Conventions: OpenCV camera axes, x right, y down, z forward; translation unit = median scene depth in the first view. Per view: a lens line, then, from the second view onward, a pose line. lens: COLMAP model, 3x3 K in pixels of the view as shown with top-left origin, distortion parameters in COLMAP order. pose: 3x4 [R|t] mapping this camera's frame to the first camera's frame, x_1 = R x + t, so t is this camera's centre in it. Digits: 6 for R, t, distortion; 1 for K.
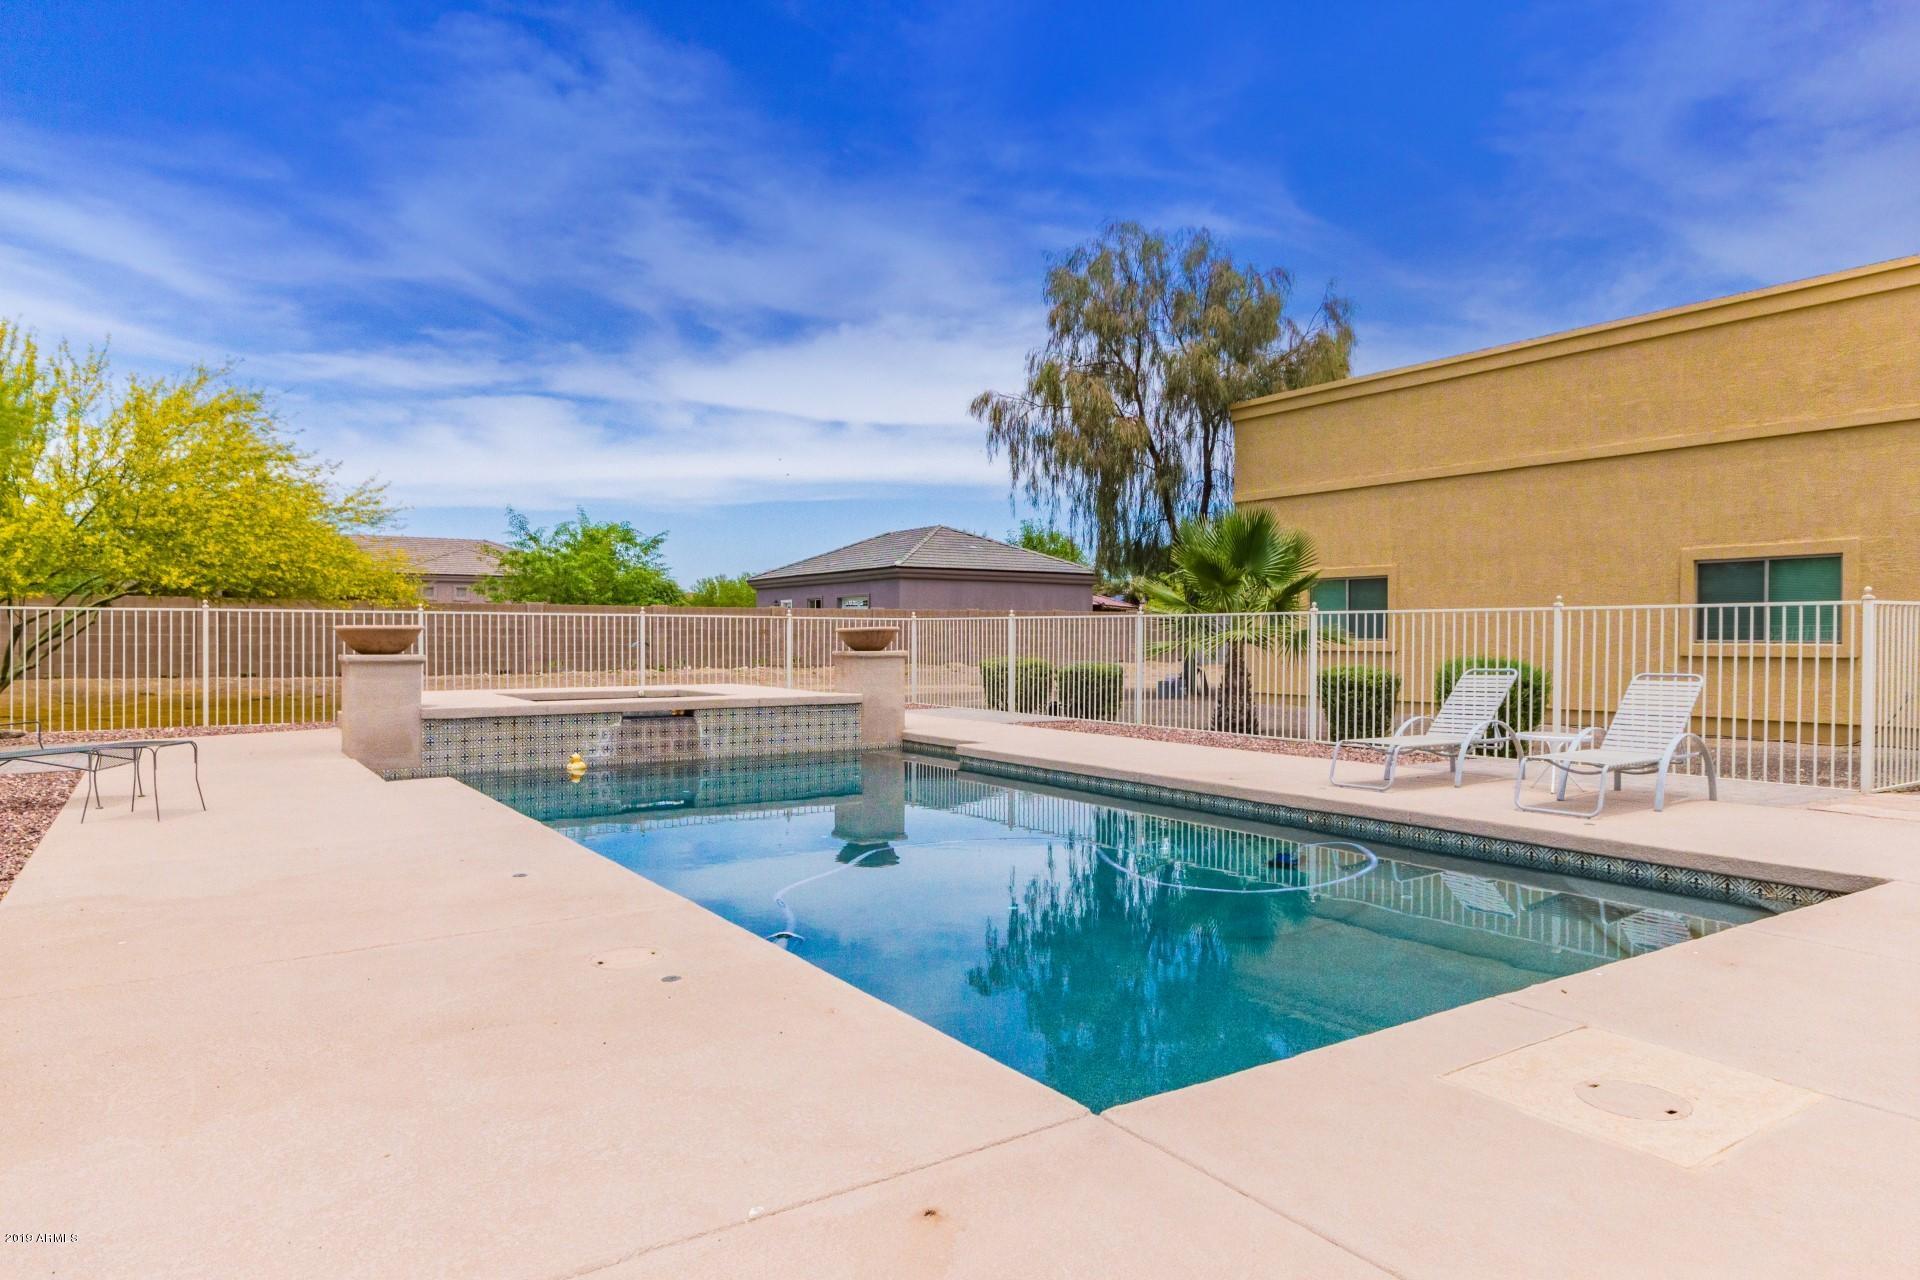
lens RADIAL K [[1157.4, 0, 967.3], [0, 1157.4, 644.8], [0, 0, 1]] dist [-0.002017, -0.000266]
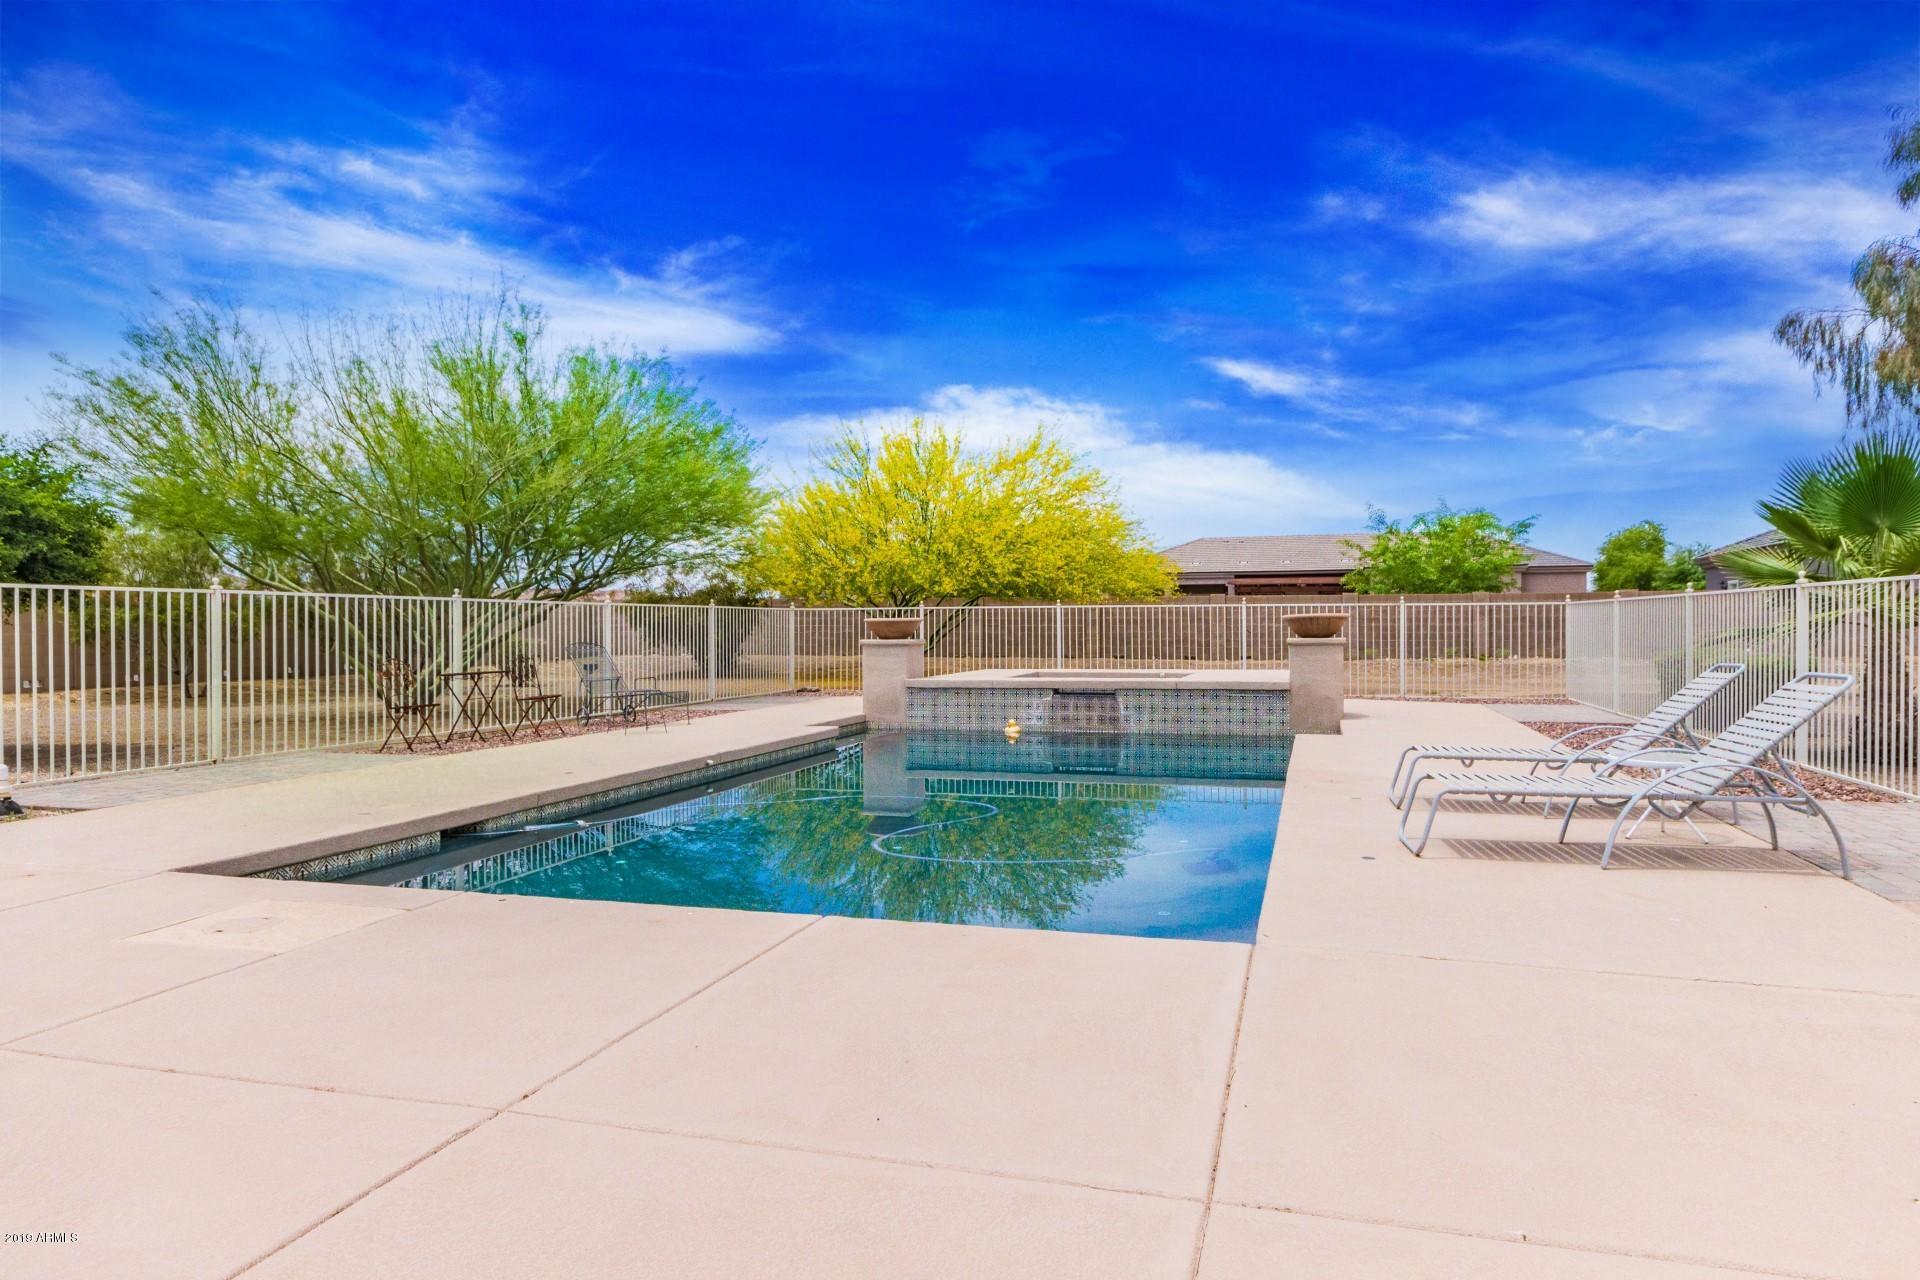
lens RADIAL K [[1157.4, 0, 1028.5], [0, 1157.4, 637.3], [0, 0, 1]] dist [-0.002017, -0.000266]
pose [[0.664862, 0.001776, -0.746964, 0.528125], [0.000501, 0.999996, 0.002824, 0.001755], [0.746966, -0.002251, 0.664859, 0.170356]]
